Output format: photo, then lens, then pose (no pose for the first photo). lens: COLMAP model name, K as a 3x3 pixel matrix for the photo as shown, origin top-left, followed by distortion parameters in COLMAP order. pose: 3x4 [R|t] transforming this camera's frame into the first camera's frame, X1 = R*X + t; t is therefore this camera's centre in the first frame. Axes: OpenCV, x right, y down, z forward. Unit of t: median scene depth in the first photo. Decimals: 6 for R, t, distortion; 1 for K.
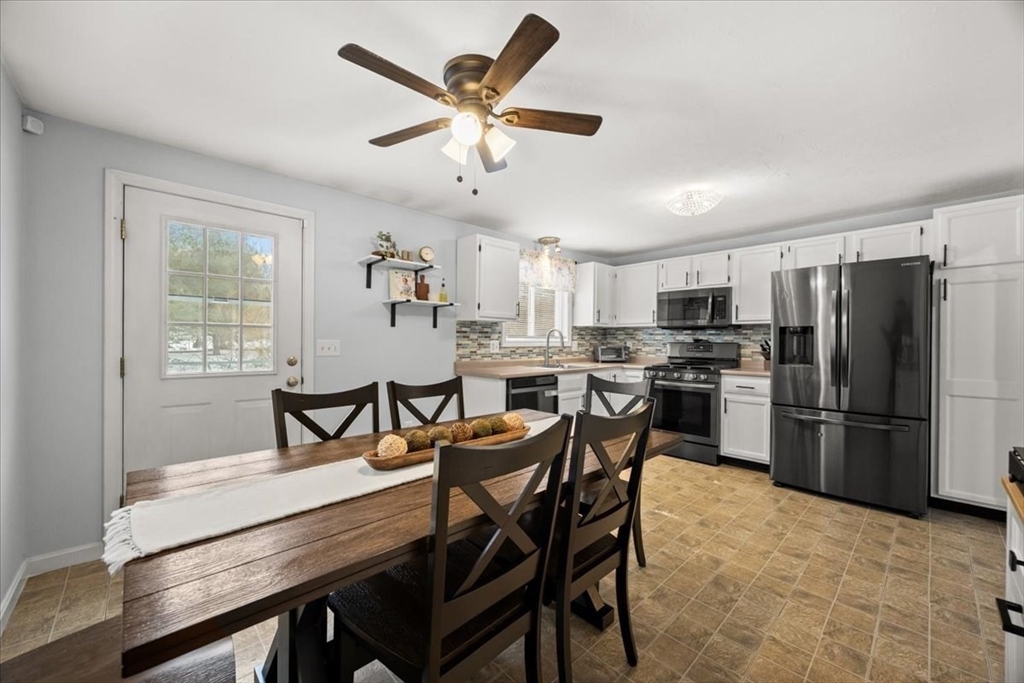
lens RADIAL K [[398.5, 0, 513.1], [0, 398.5, 339.8], [0, 0, 1]] dist [-0.005435, 0.000598]
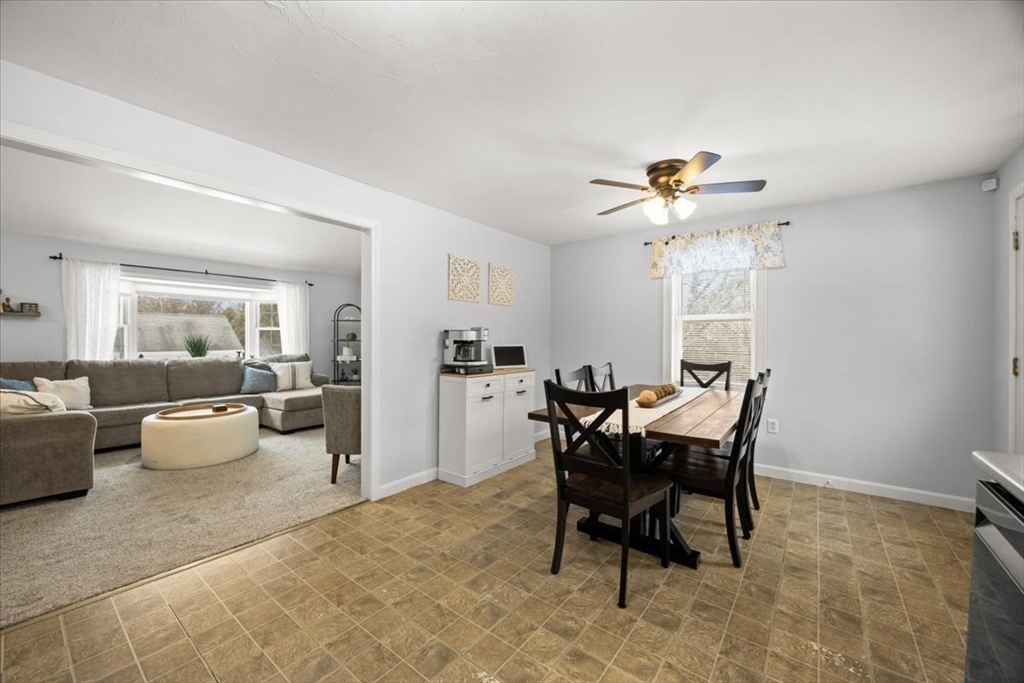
lens RADIAL K [[398.5, 0, 510.4], [0, 398.5, 340.0], [0, 0, 1]] dist [-0.005435, 0.000598]
pose [[-0.989645, -0.005550, -0.143428, 0.320985], [-0.005754, 0.999983, 0.001008, 0.001891], [0.143420, 0.001823, -0.989660, 1.087807]]
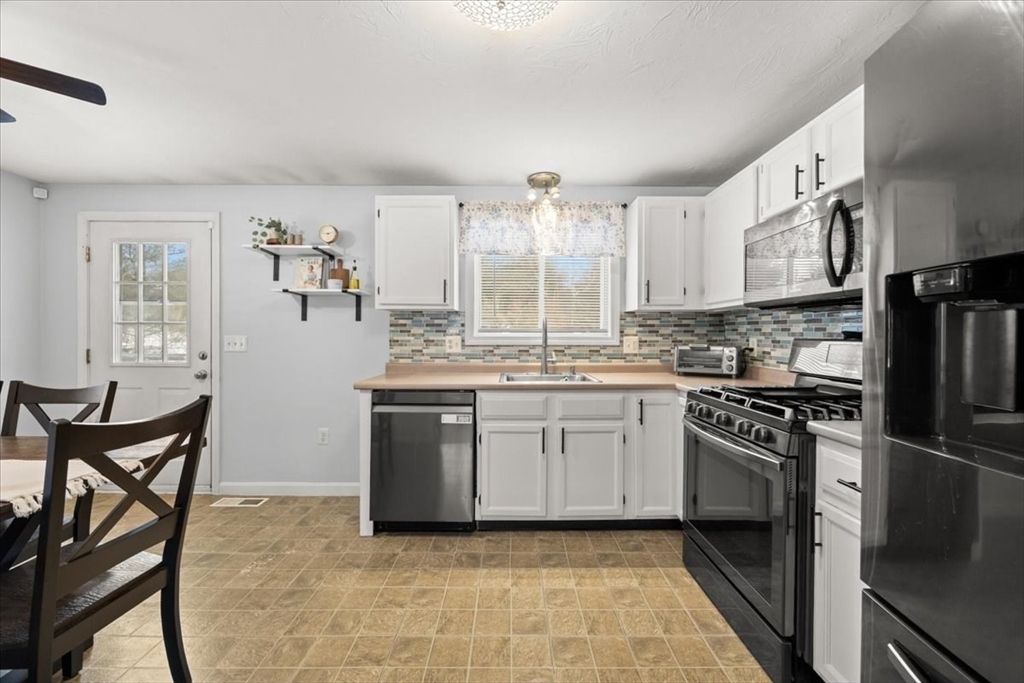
lens RADIAL K [[398.5, 0, 513.0], [0, 398.5, 336.7], [0, 0, 1]] dist [-0.005435, 0.000598]
pose [[0.727825, -0.000170, -0.685763, 0.576575], [0.001793, 0.999997, 0.001656, 0.002409], [0.685760, -0.002435, 0.727823, 0.583120]]
